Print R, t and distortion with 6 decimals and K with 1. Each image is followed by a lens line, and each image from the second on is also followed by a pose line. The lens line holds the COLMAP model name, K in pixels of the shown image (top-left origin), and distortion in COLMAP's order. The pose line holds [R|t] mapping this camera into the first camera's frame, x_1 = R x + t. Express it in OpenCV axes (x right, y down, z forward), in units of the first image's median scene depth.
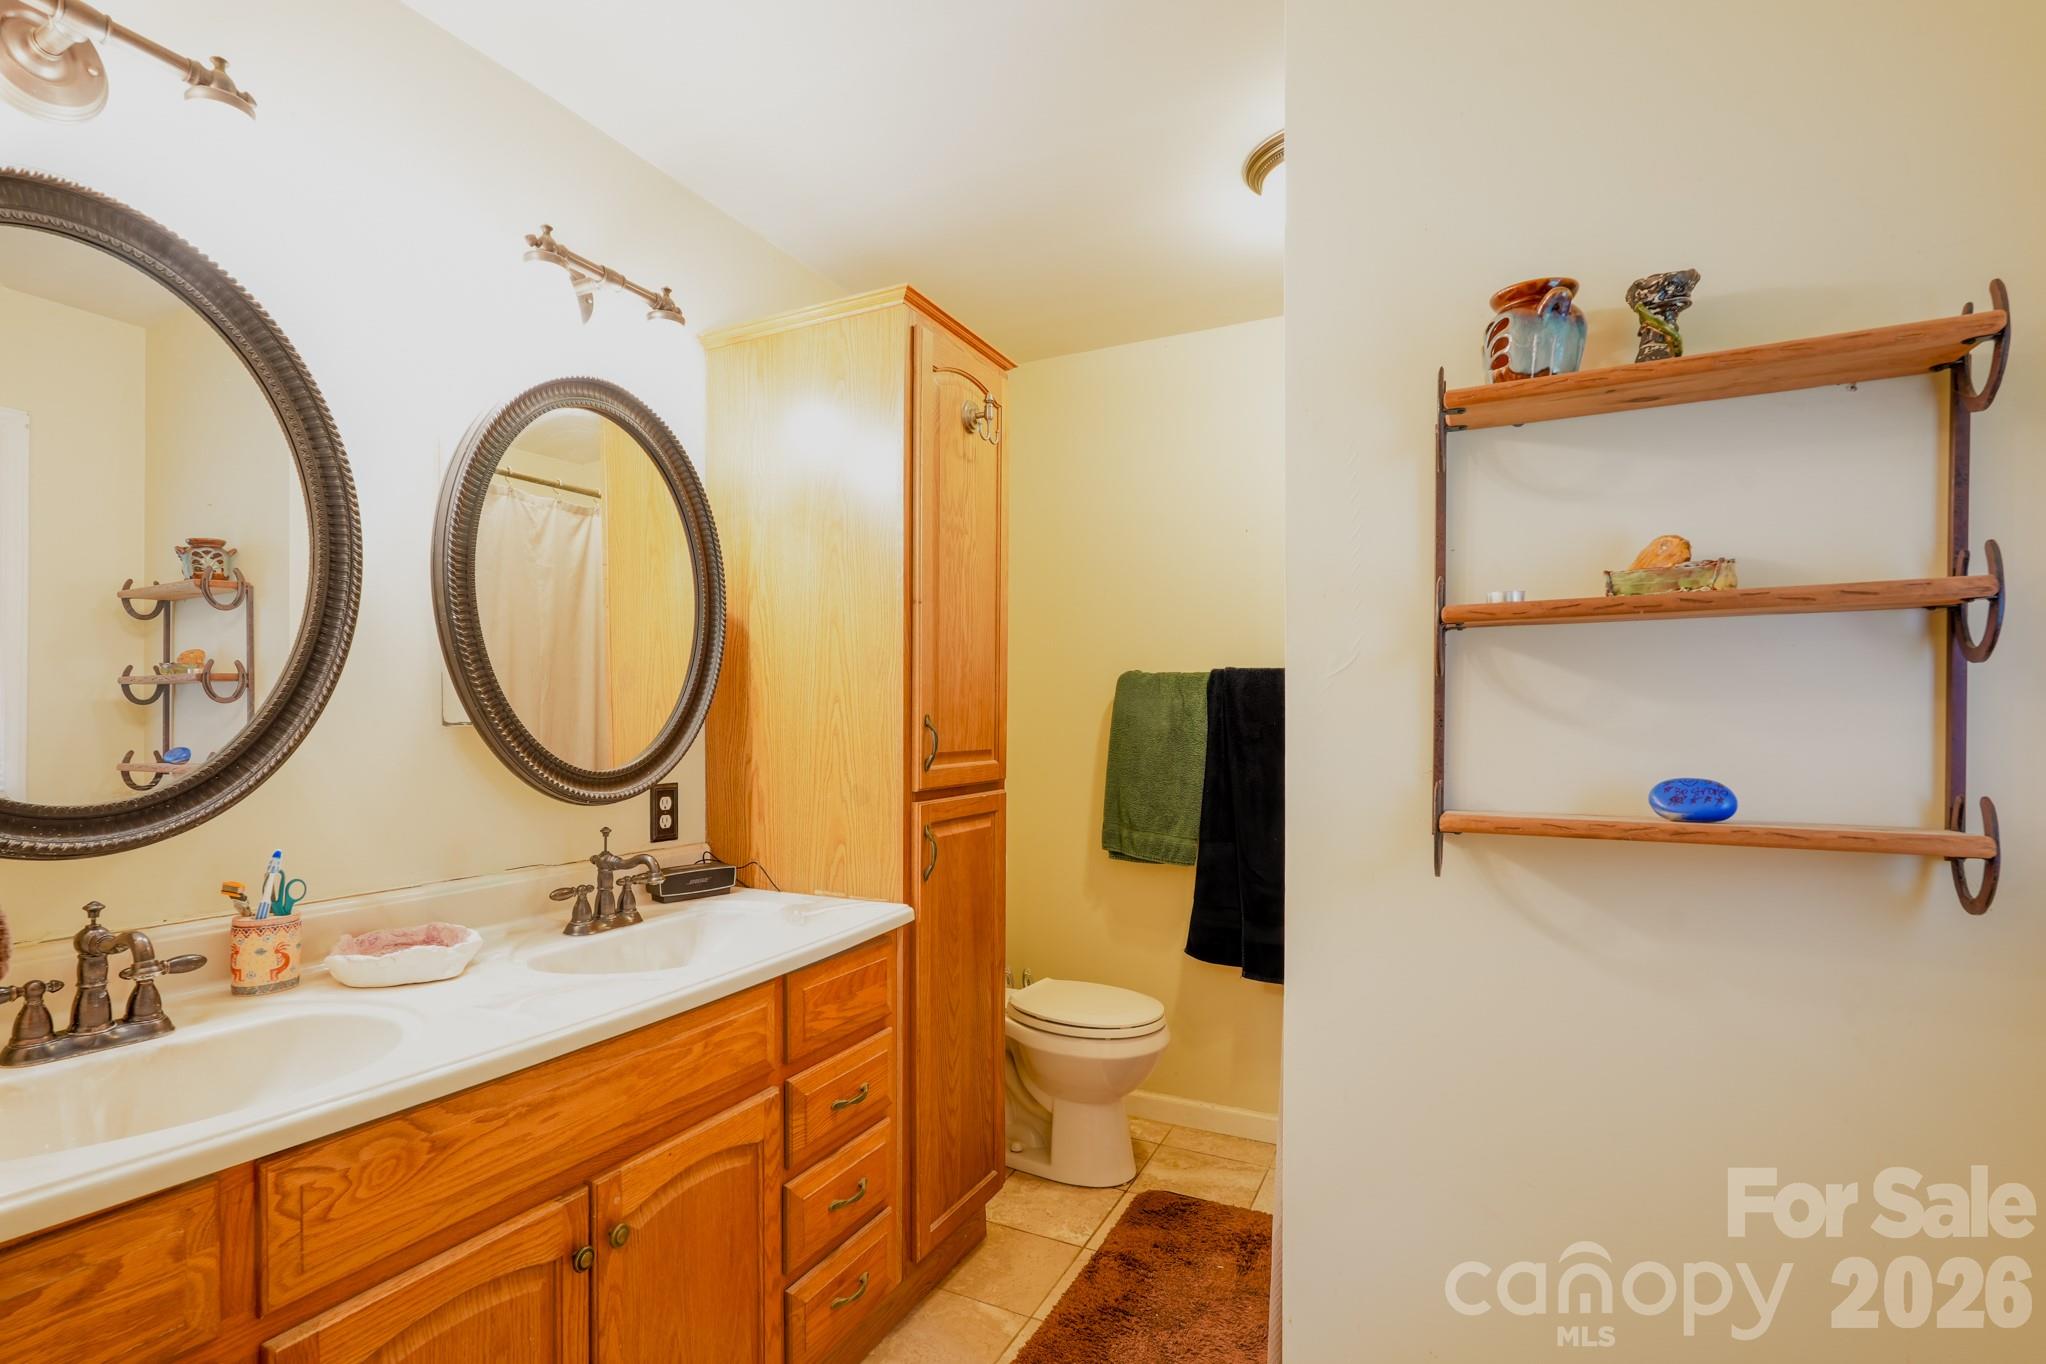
lens RADIAL K [[966.0, 0, 1020.6], [0, 966.0, 715.6], [0, 0, 1]] dist [-0.000950, -0.000324]
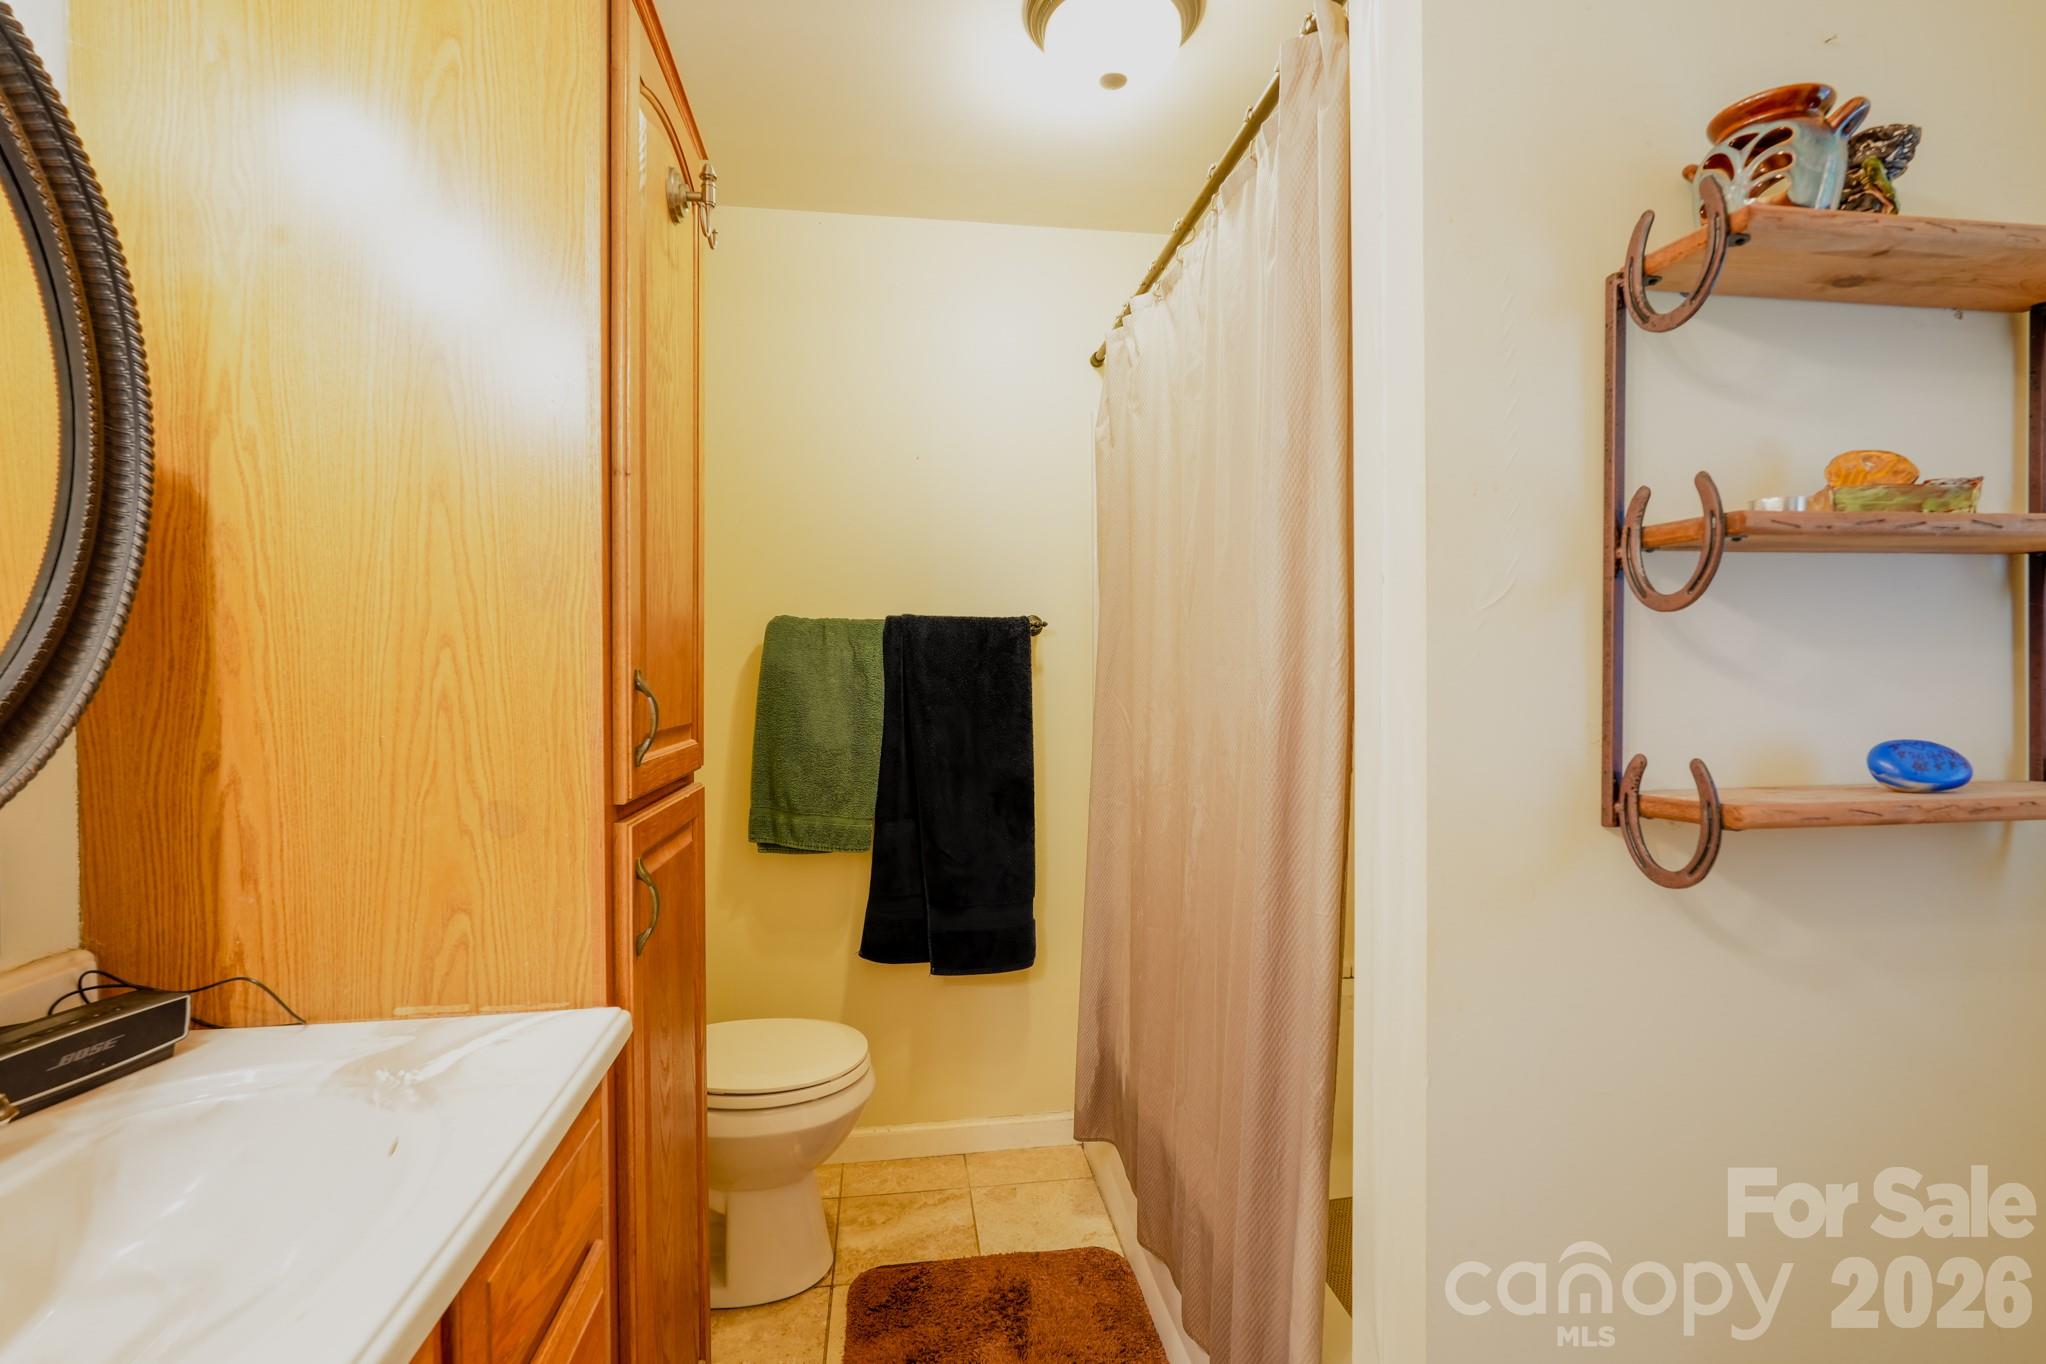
lens RADIAL K [[882.8, 0, 1016.5], [0, 882.8, 675.3], [0, 0, 1]] dist [-0.015043, 0.008107]
pose [[0.829656, -0.006490, 0.558237, -0.170022], [0.004543, 0.999978, 0.004873, 0.000695], [-0.558257, -0.001507, 0.829667, 0.362263]]
